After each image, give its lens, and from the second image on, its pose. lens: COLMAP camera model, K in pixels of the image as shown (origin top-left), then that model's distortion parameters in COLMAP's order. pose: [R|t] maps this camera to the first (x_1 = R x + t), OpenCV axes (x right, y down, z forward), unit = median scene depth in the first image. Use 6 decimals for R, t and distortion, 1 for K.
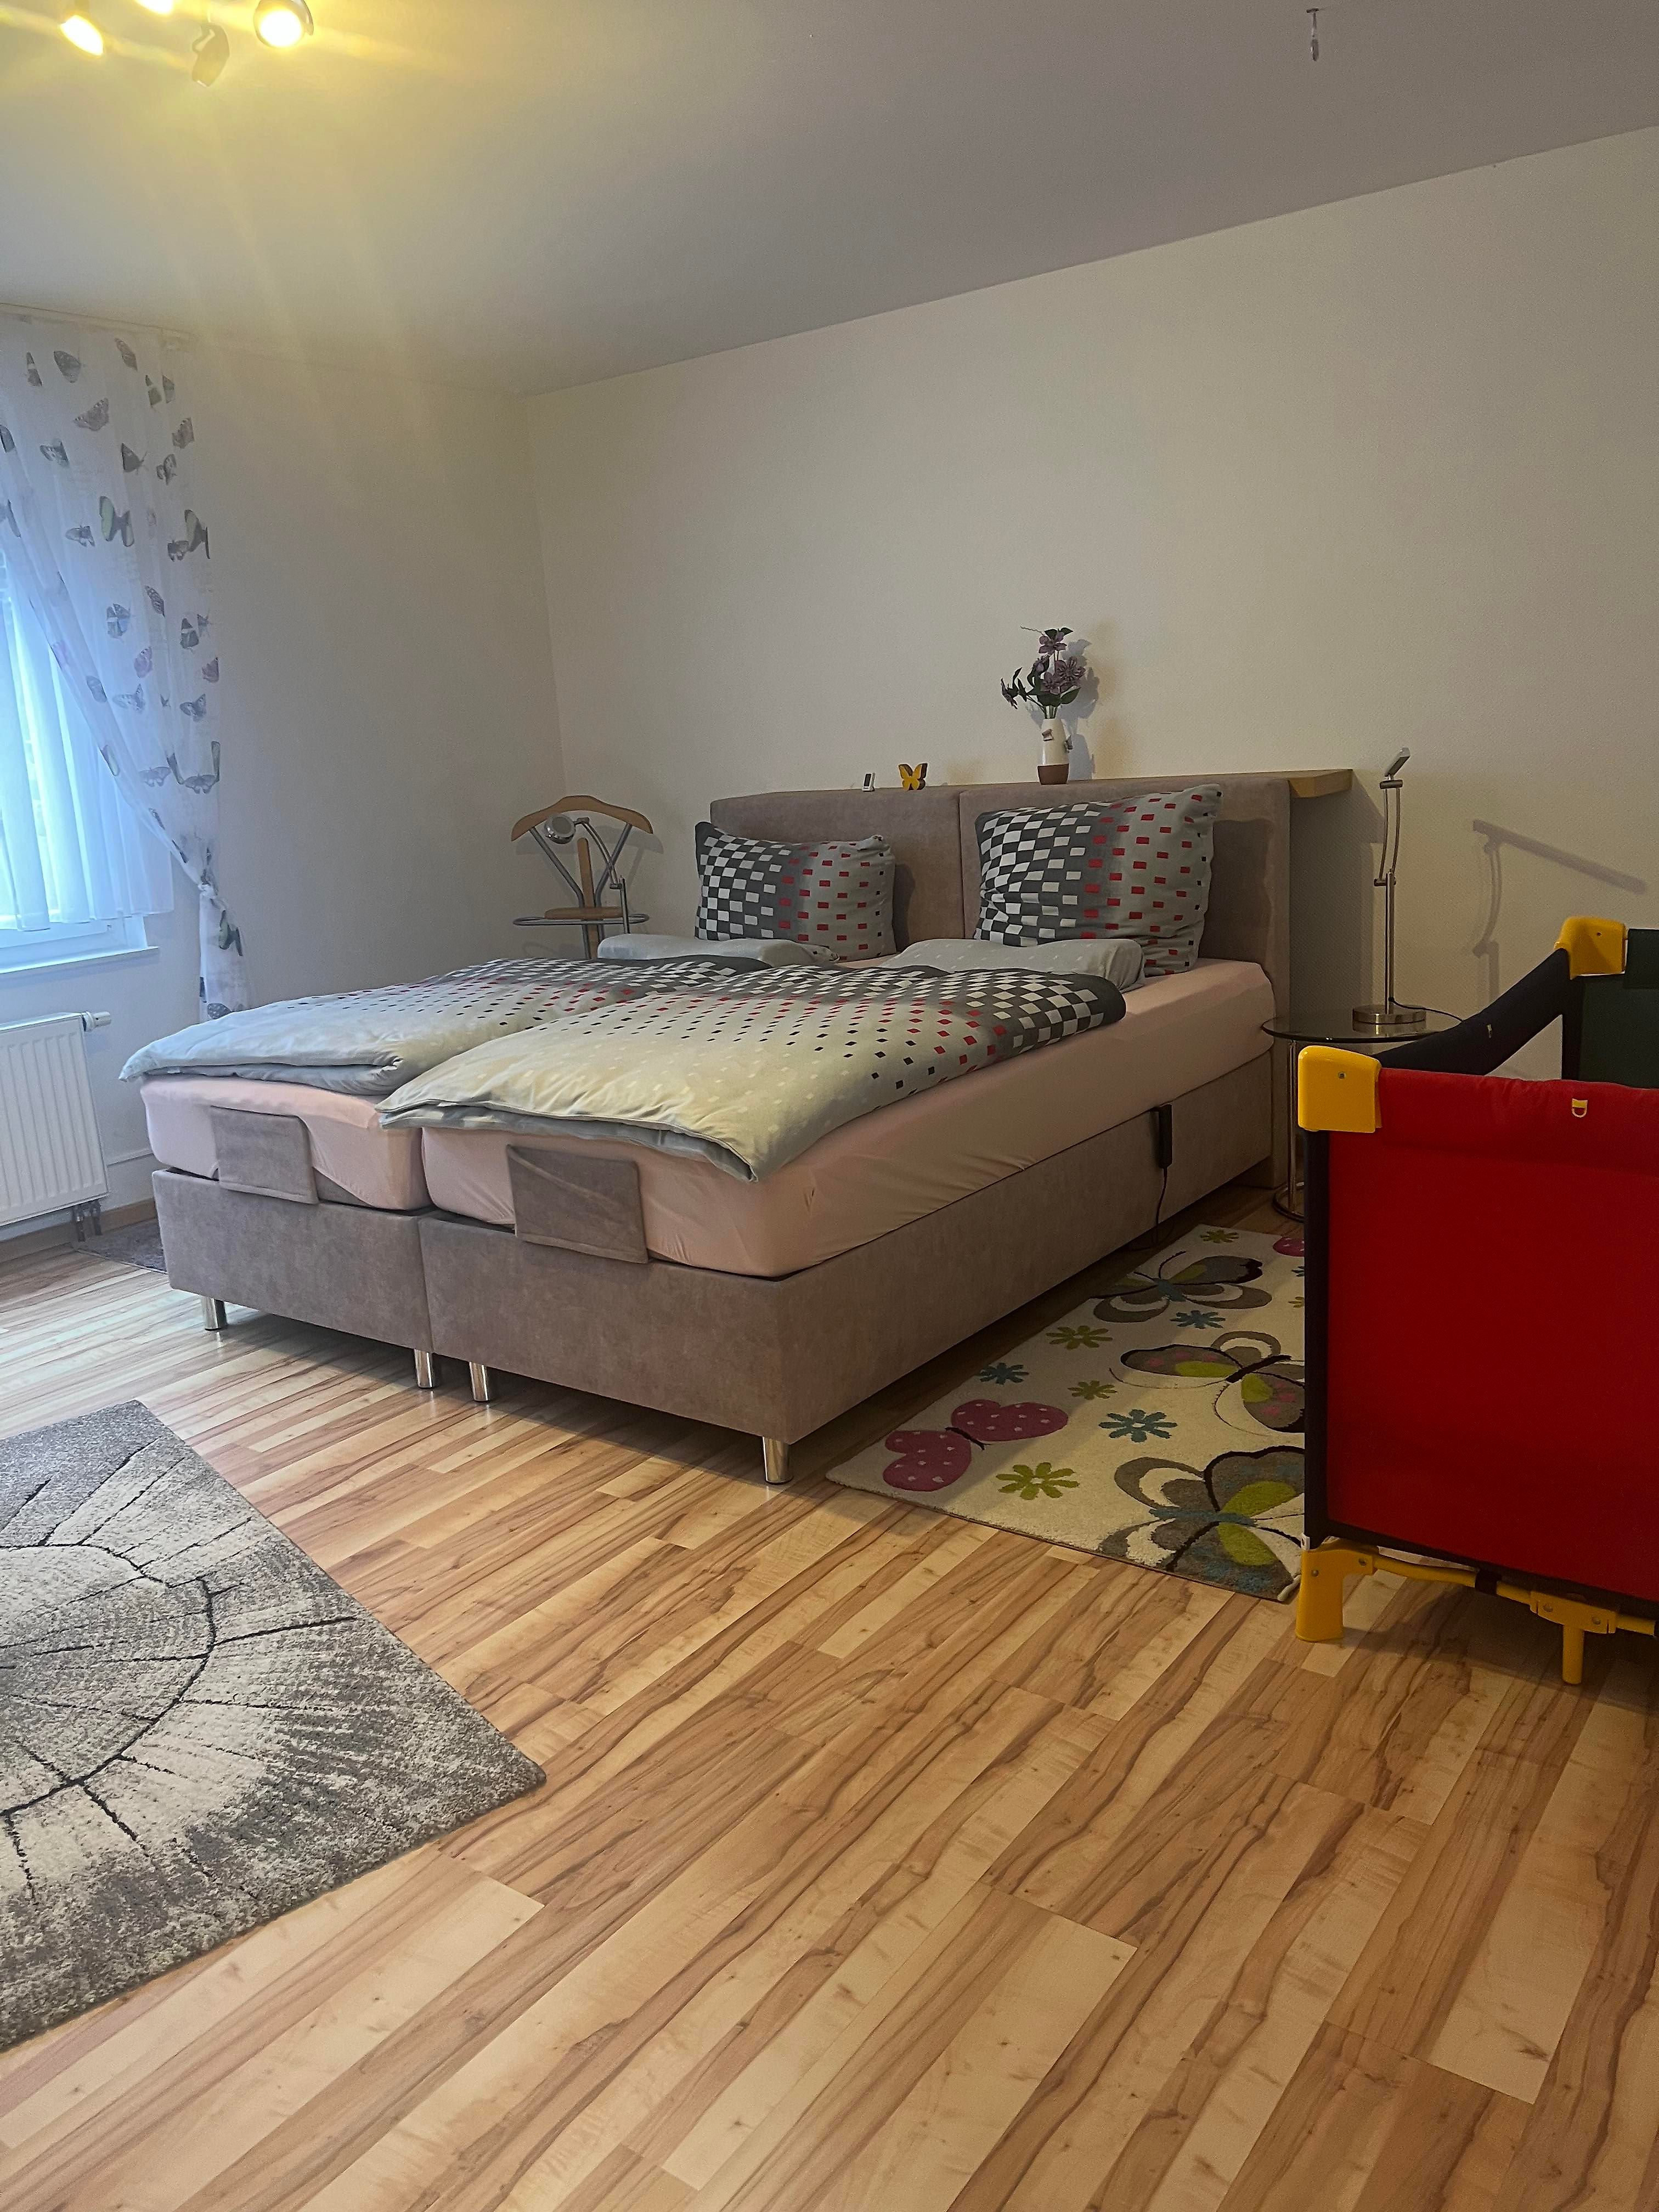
lens RADIAL K [[1655.8, 0, 817.4], [0, 1655.8, 1110.7], [0, 0, 1]] dist [0.047447, -0.048206]
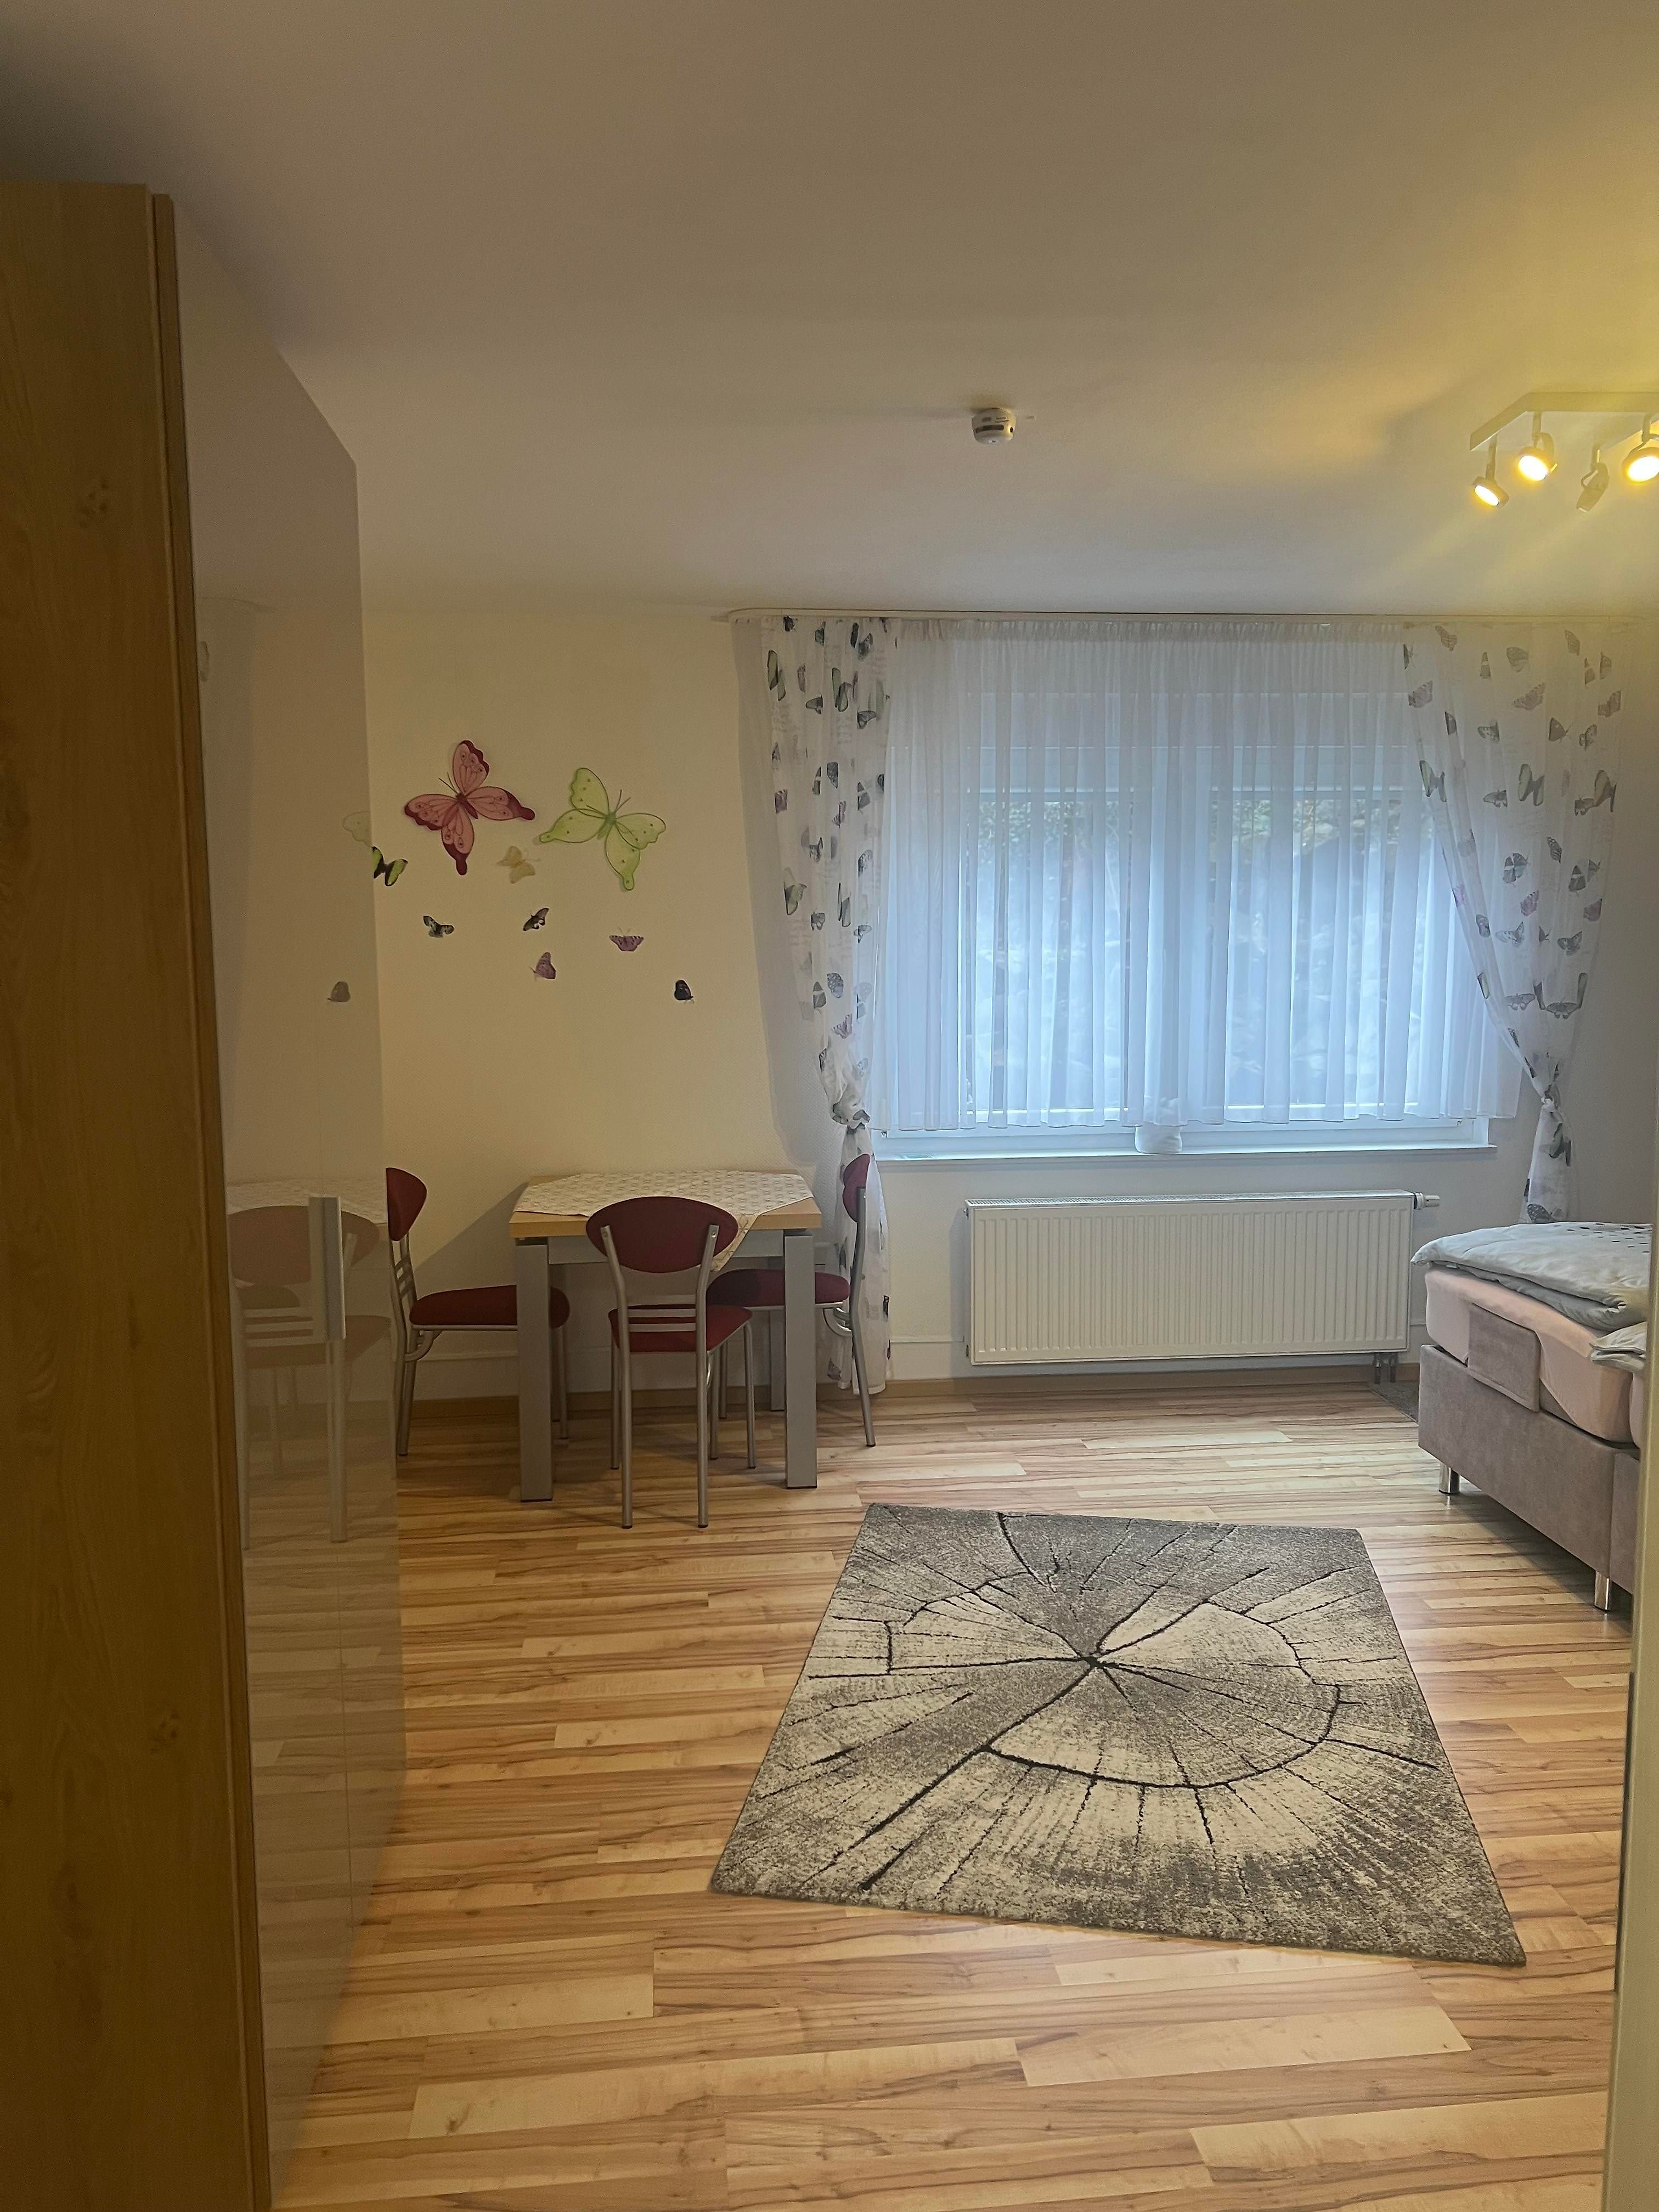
lens RADIAL K [[1655.8, 0, 852.4], [0, 1655.8, 1111.3], [0, 0, 1]] dist [0.047447, -0.048206]
pose [[0.678957, 0.145051, -0.719707, 0.190404], [-0.204091, 0.978940, 0.004762, -0.061484], [0.705241, 0.143653, 0.694262, -0.153162]]
